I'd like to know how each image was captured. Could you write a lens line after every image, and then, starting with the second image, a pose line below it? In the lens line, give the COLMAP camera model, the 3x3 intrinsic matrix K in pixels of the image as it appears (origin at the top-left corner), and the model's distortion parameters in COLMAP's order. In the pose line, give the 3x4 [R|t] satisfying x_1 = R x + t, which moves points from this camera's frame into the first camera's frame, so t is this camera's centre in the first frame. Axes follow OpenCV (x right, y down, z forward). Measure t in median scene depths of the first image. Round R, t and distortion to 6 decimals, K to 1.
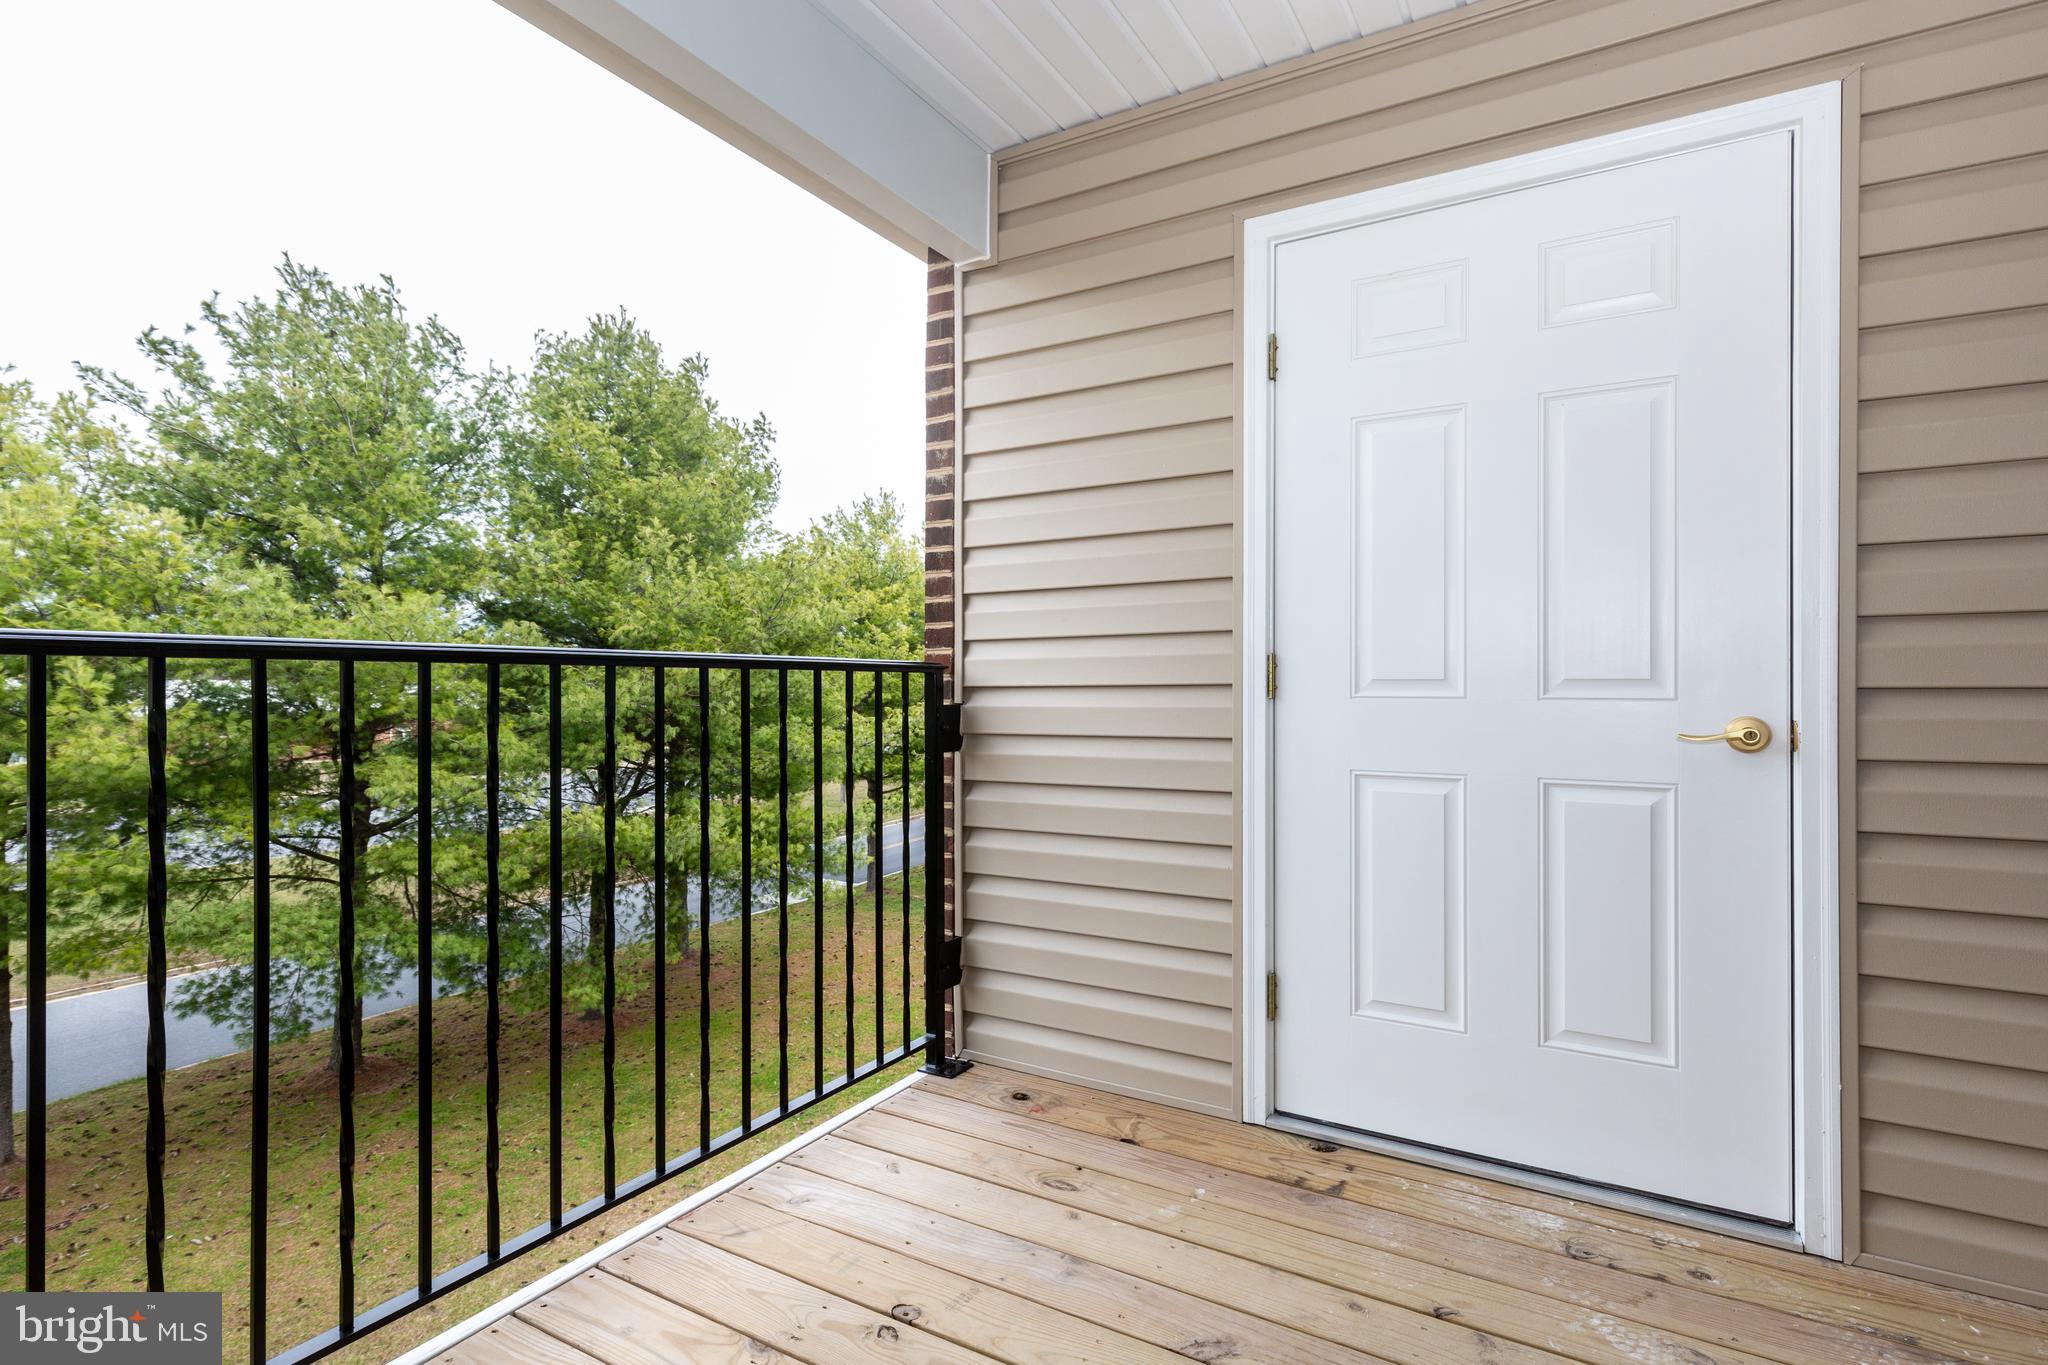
lens RADIAL K [[953.1, 0, 1029.2], [0, 953.1, 687.1], [0, 0, 1]] dist [0.002374, 0.000264]
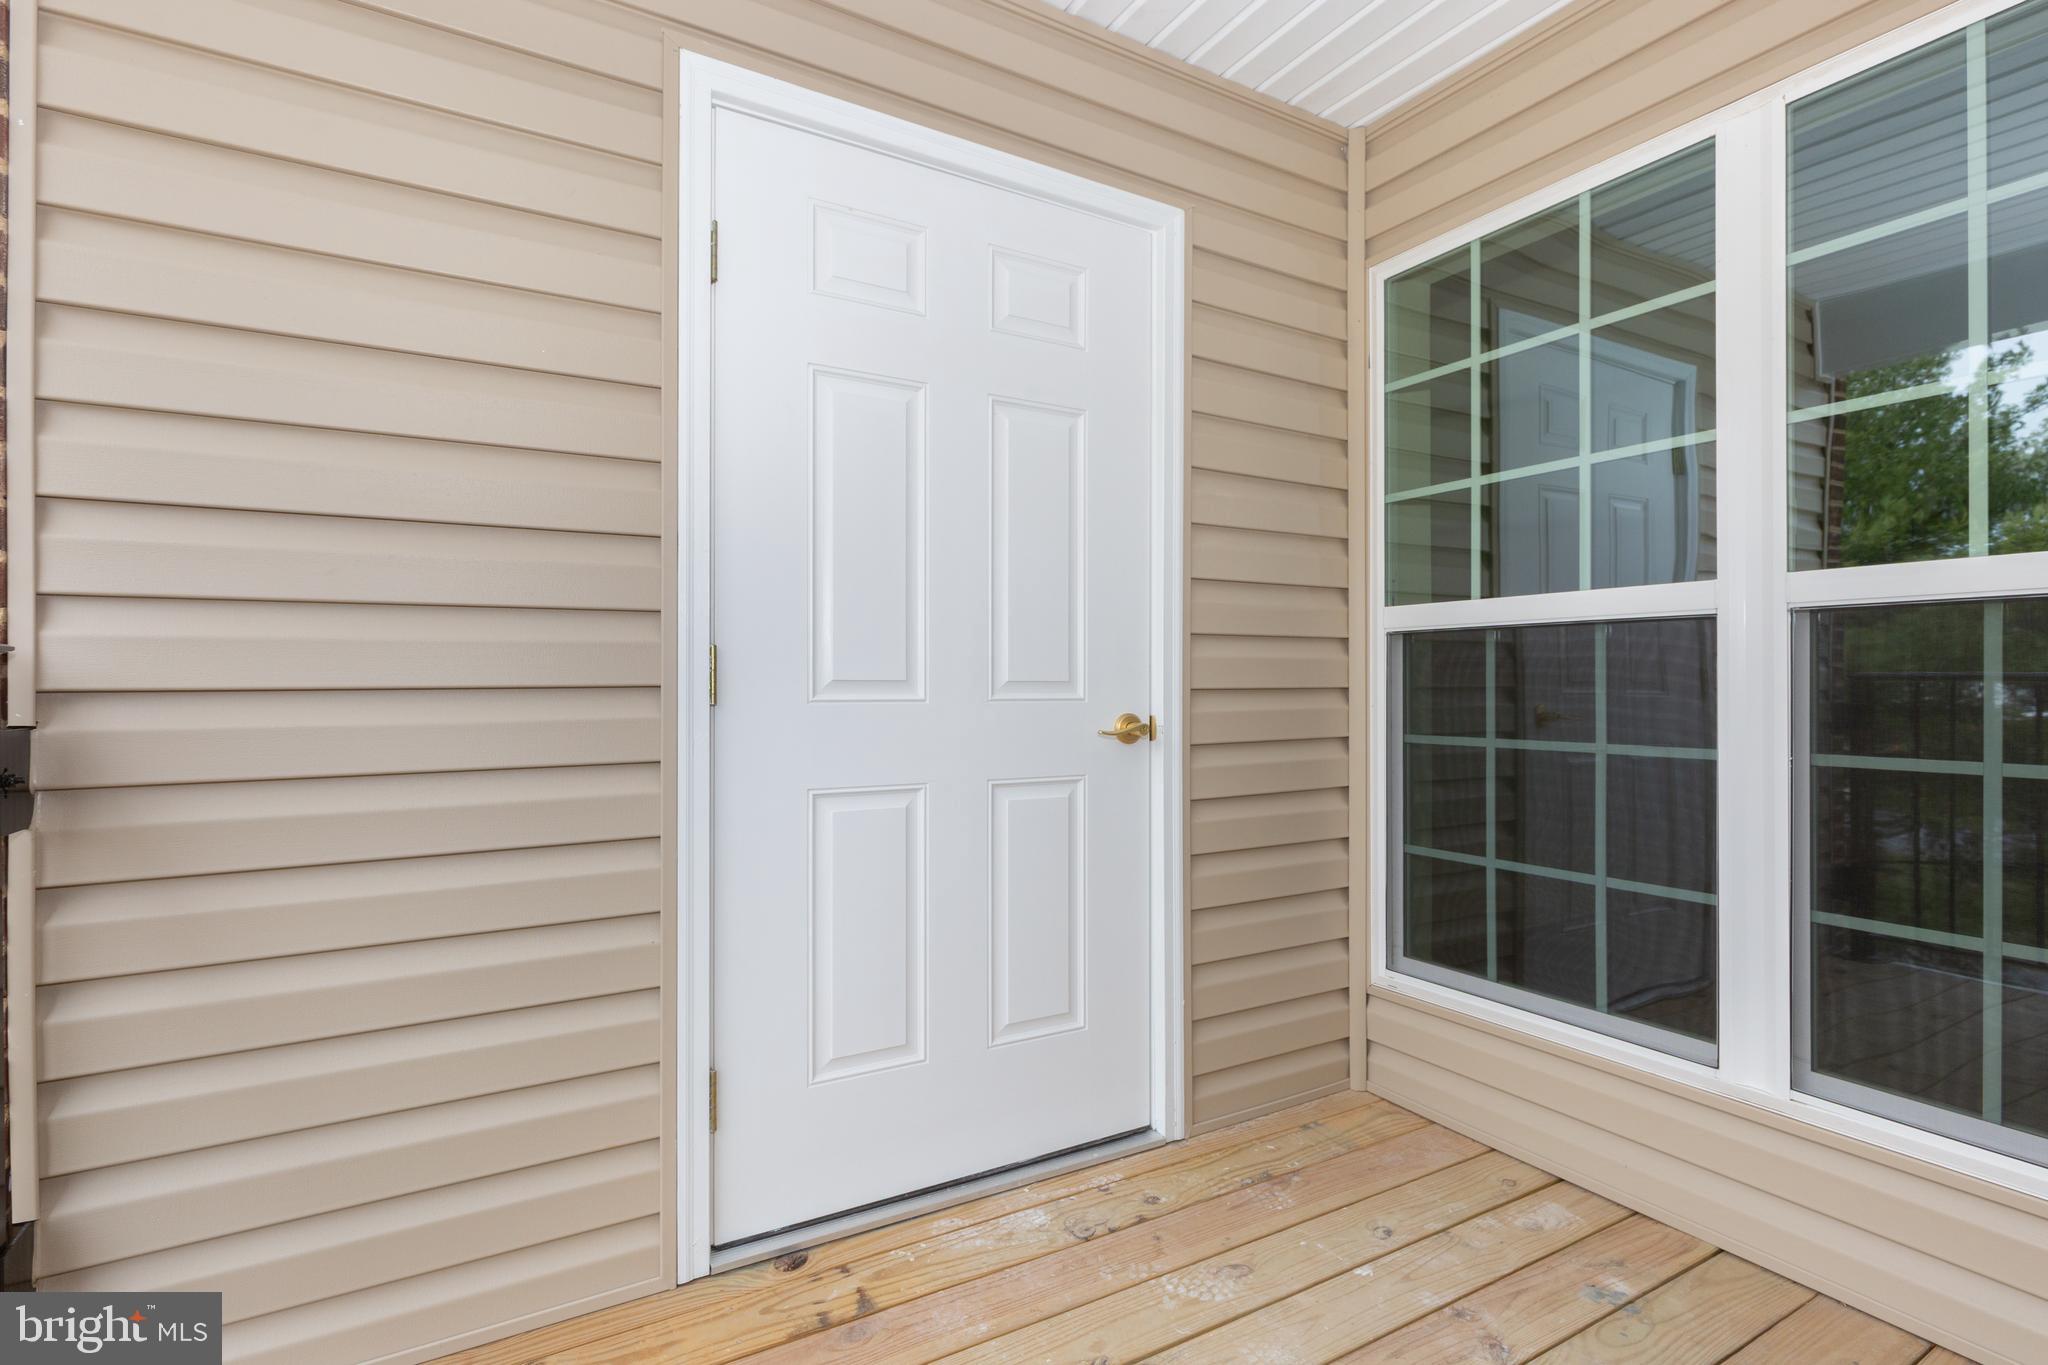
lens RADIAL K [[967.7, 0, 980.4], [0, 967.7, 680.6], [0, 0, 1]] dist [0.001728, 0.000049]
pose [[0.512433, 0.002156, 0.858724, -0.303381], [0.000186, 0.999997, -0.002622, -0.004077], [-0.858727, 0.001503, 0.512431, 0.436516]]
